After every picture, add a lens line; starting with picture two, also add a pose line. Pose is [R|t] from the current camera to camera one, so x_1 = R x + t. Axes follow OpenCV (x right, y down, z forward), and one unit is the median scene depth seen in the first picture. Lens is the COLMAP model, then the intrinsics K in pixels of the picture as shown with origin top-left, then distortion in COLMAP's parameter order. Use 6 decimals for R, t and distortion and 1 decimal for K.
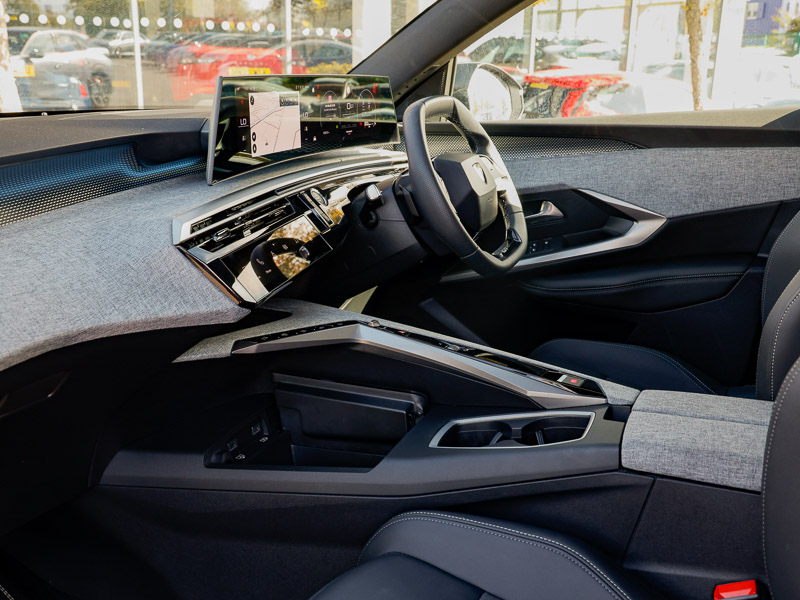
lens RADIAL K [[837.7, 0, 400.0], [0, 837.7, 300.0], [0, 0, 1]] dist [0.015099, 0.006609]
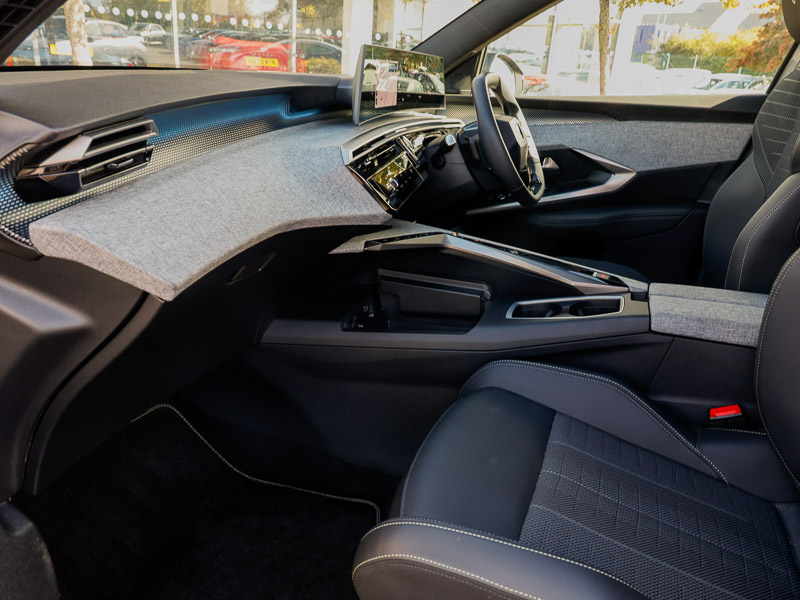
lens RADIAL K [[625.2, 0, 400.0], [0, 625.2, 300.0], [0, 0, 1]] dist [0.006850, -0.003991]
pose [[0.997298, 0.024736, 0.069172, -0.183281], [-0.030621, 0.995880, 0.085357, 0.048771], [-0.066776, -0.087245, 0.993946, -0.038340]]
